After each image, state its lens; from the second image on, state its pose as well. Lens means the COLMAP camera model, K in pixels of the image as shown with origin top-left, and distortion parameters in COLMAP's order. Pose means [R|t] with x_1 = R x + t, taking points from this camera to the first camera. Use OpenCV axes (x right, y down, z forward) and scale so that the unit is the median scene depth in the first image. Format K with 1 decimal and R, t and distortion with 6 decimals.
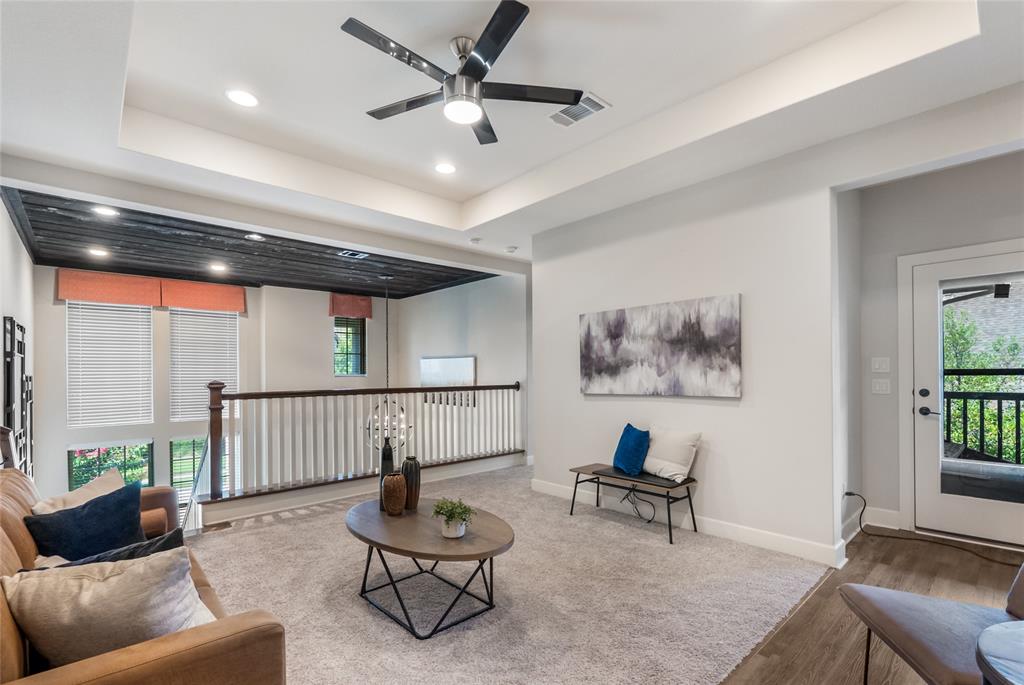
lens RADIAL K [[470.8, 0, 511.6], [0, 470.8, 375.1], [0, 0, 1]] dist [-0.001240, -0.000004]
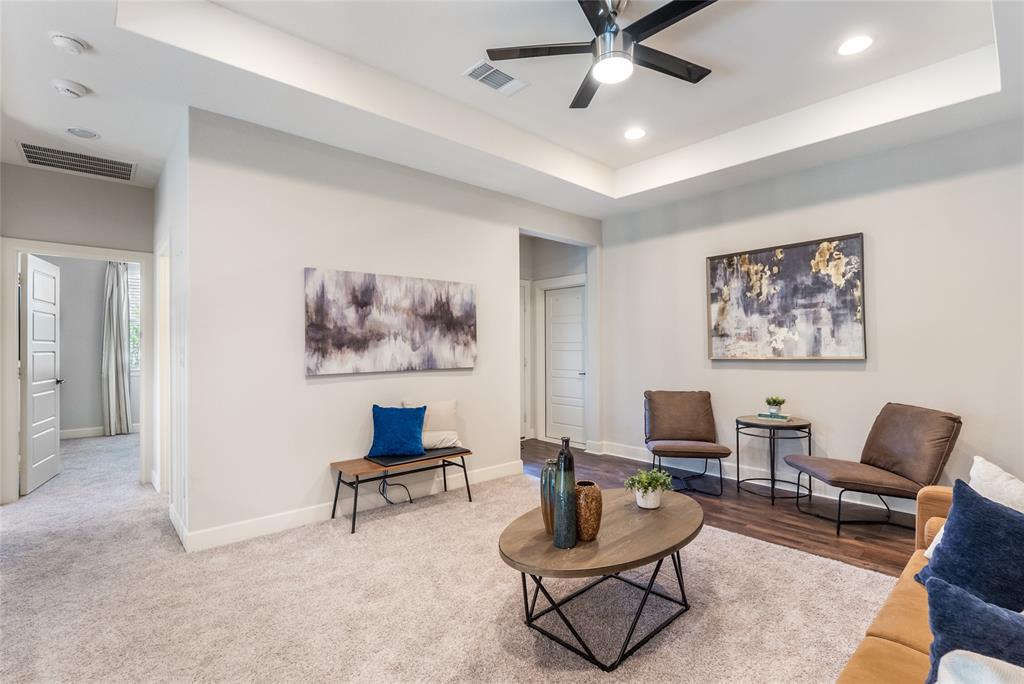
lens RADIAL K [[459.0, 0, 510.1], [0, 459.0, 344.8], [0, 0, 1]] dist [-0.003041, -0.000113]
pose [[0.023746, 0.007833, 0.999687, -0.638363], [0.003300, 0.999963, -0.007914, -0.001923], [-0.999713, 0.003486, 0.023719, 0.763314]]
